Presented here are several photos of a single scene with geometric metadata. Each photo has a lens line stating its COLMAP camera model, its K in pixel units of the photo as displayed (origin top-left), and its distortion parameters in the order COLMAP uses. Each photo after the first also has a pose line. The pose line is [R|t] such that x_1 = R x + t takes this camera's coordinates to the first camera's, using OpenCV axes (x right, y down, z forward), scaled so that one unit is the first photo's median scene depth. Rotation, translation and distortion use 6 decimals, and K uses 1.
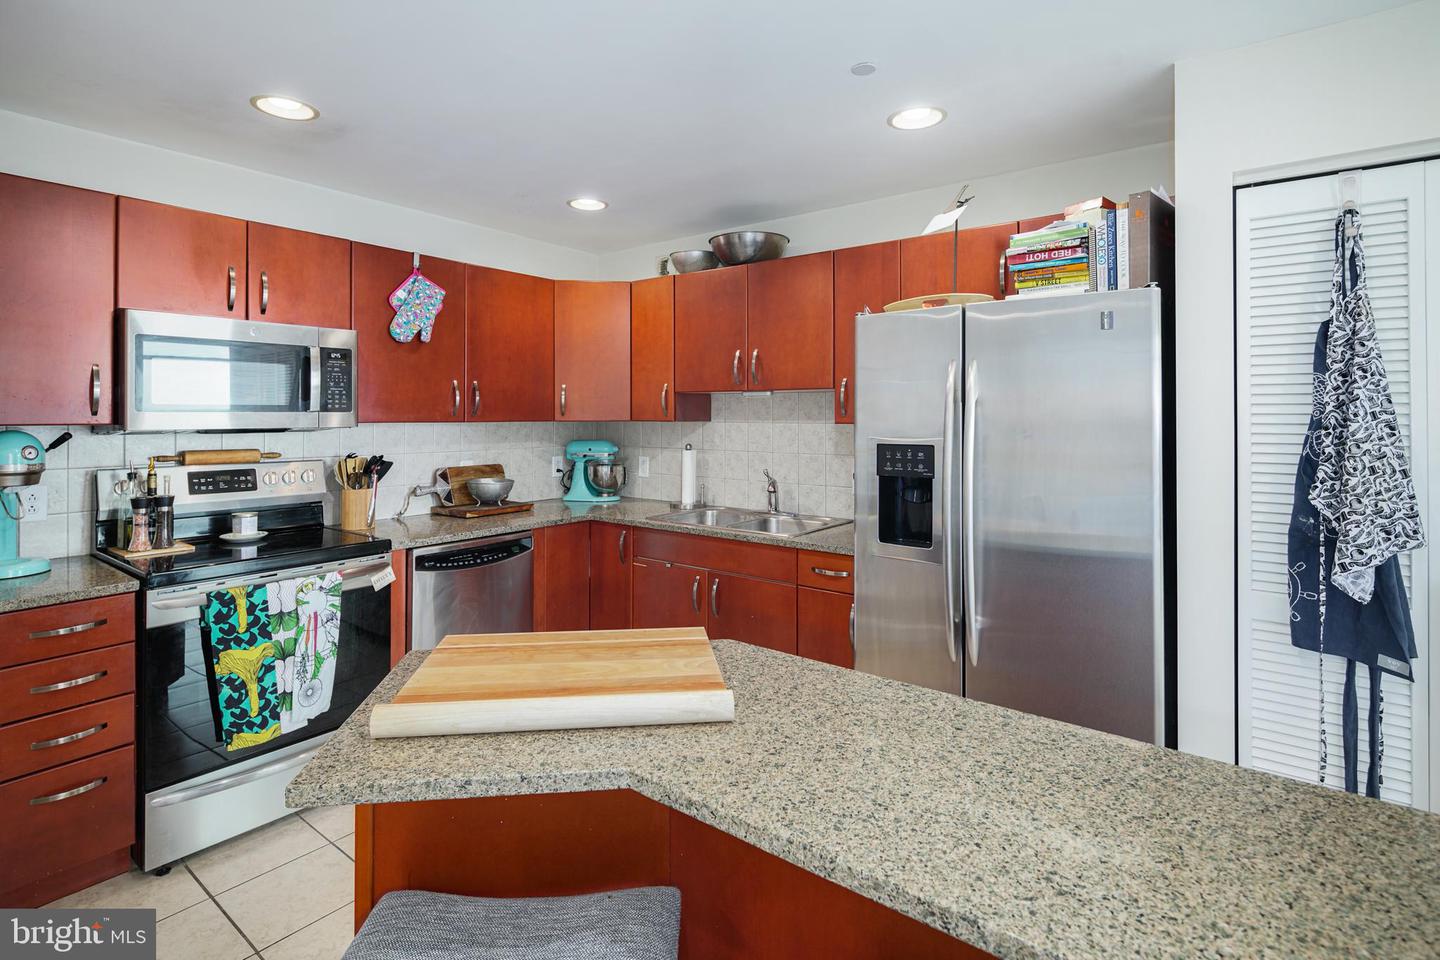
lens RADIAL K [[704.8, 0, 727.4], [0, 704.8, 406.8], [0, 0, 1]] dist [0.002333, -0.002997]
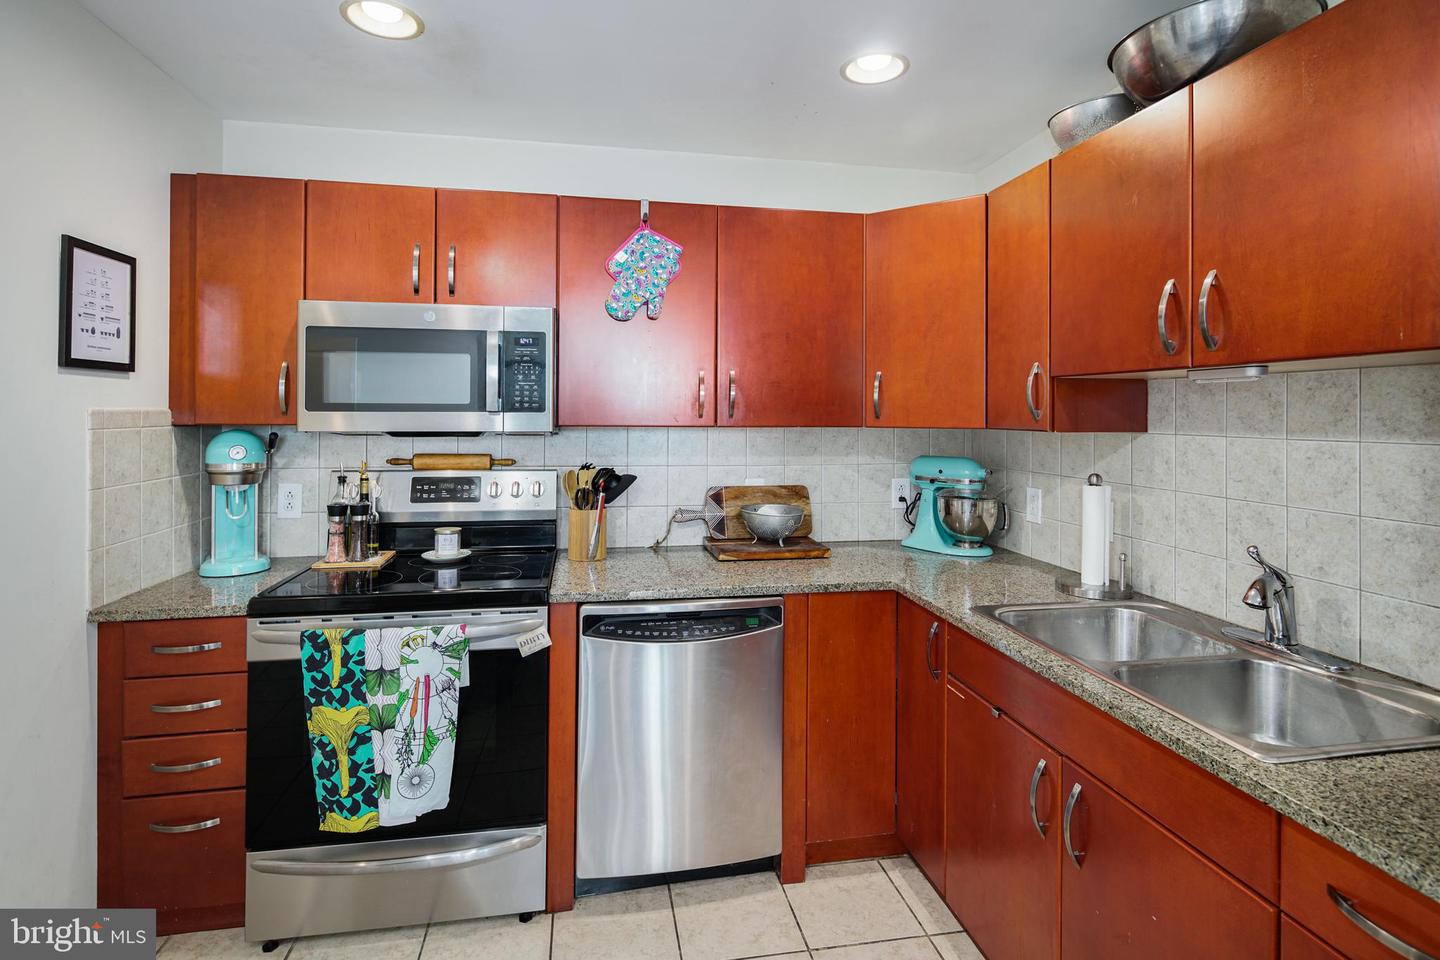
lens RADIAL K [[704.8, 0, 701.1], [0, 704.8, 411.9], [0, 0, 1]] dist [0.002333, -0.002997]
pose [[0.729118, 0.001652, -0.684386, 0.126993], [0.001918, 0.999988, 0.004457, 0.003661], [0.684386, -0.004562, 0.729106, 0.547812]]
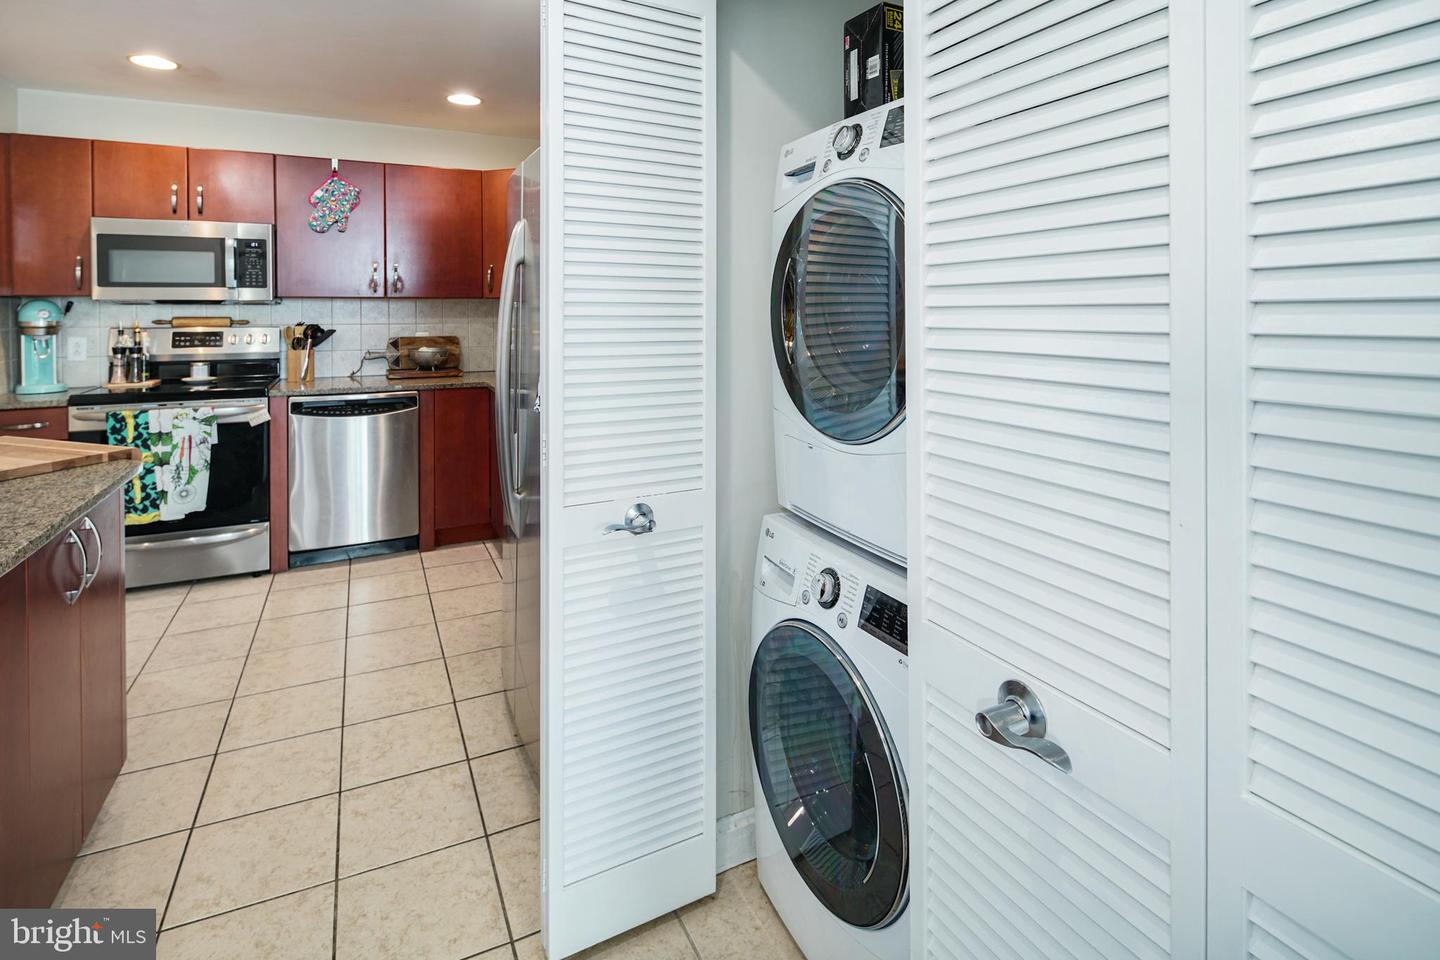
lens RADIAL K [[704.8, 0, 688.7], [0, 704.8, 317.7], [0, 0, 1]] dist [0.002333, -0.002997]
pose [[0.887340, 0.005699, -0.461081, 0.737680], [0.006674, 0.999660, 0.025199, 0.033631], [0.461068, -0.025438, 0.887000, 0.213957]]
